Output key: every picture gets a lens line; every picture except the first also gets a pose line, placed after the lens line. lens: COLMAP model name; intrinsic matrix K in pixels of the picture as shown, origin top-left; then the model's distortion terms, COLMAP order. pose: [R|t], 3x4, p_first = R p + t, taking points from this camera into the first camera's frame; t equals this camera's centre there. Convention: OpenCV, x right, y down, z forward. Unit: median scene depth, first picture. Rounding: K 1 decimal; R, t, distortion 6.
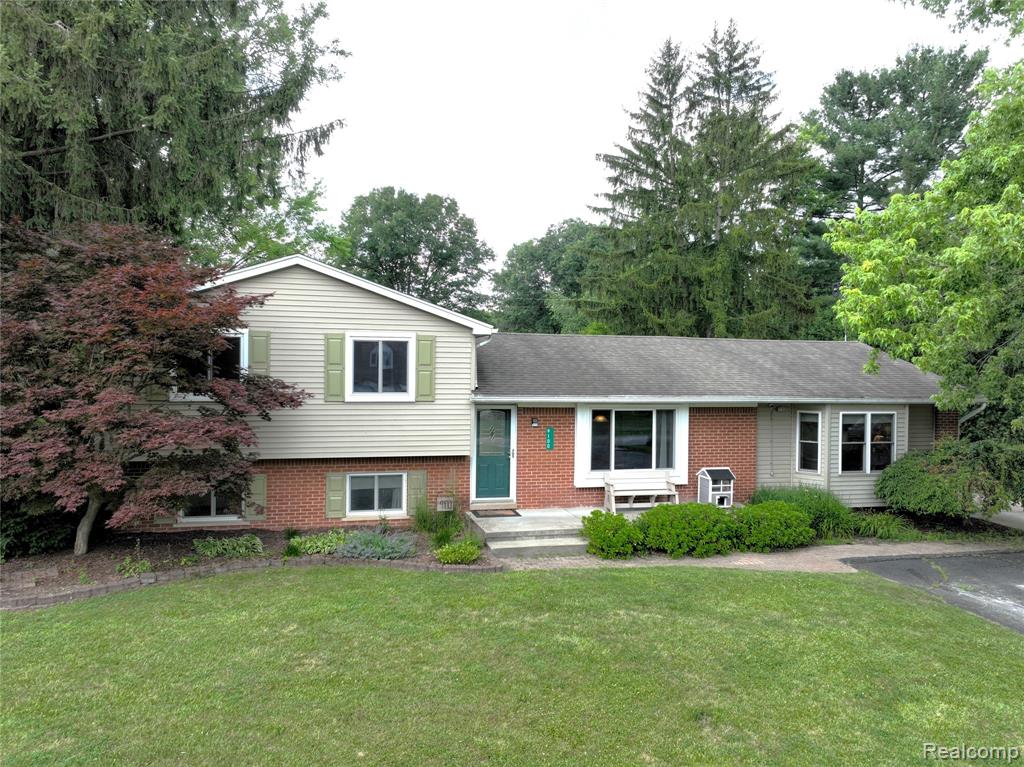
lens RADIAL K [[722.8, 0, 515.7], [0, 722.8, 384.0], [0, 0, 1]] dist [0.023093, 0.010264]
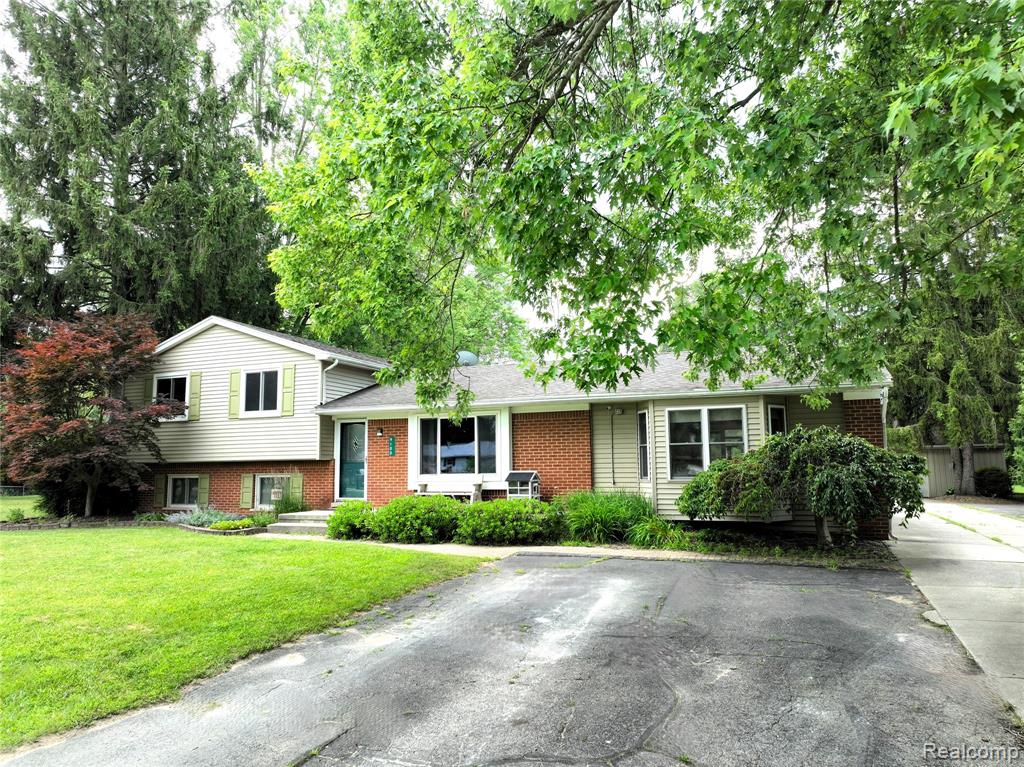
lens RADIAL K [[722.8, 0, 512.9], [0, 722.8, 384.0], [0, 0, 1]] dist [0.023093, 0.010264]
pose [[0.800345, -0.090137, -0.592725, 0.876210], [0.014008, 0.991175, -0.131815, 0.129727], [0.599376, 0.097194, 0.794545, 0.205467]]
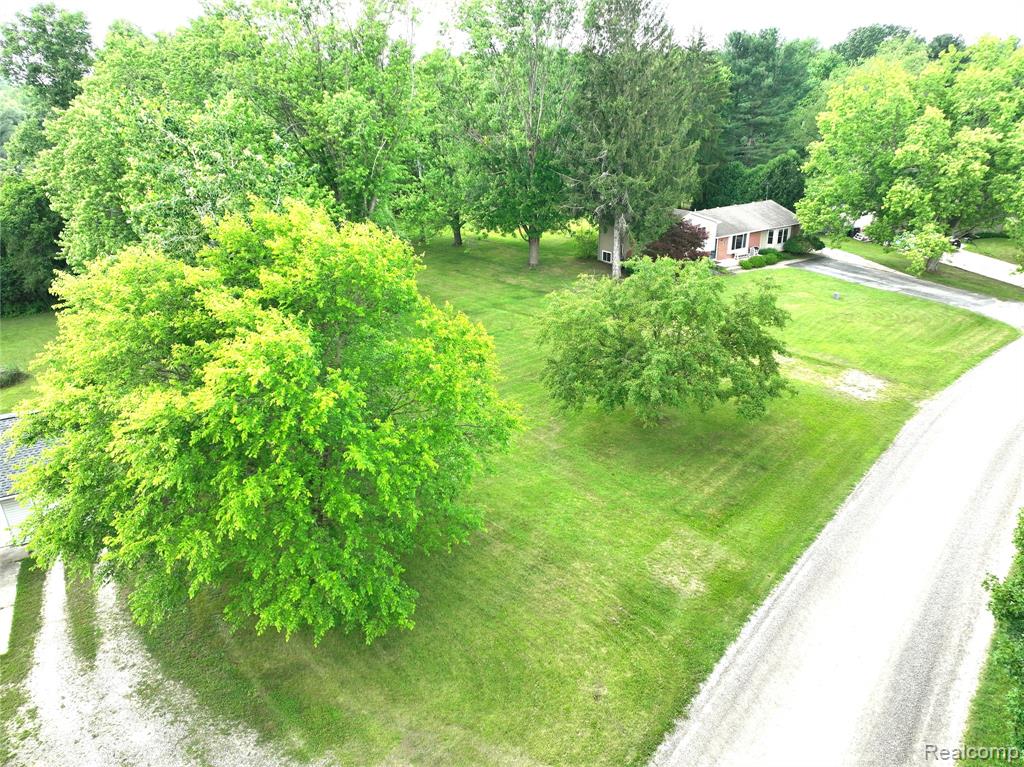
lens RADIAL K [[722.8, 0, 511.4], [0, 722.8, 386.0], [0, 0, 1]] dist [0.023093, 0.010264]
pose [[0.952168, -0.147906, 0.267396, -2.461055], [0.034112, 0.921034, 0.387986, -0.873553], [-0.303666, -0.360306, 0.882024, -2.766574]]
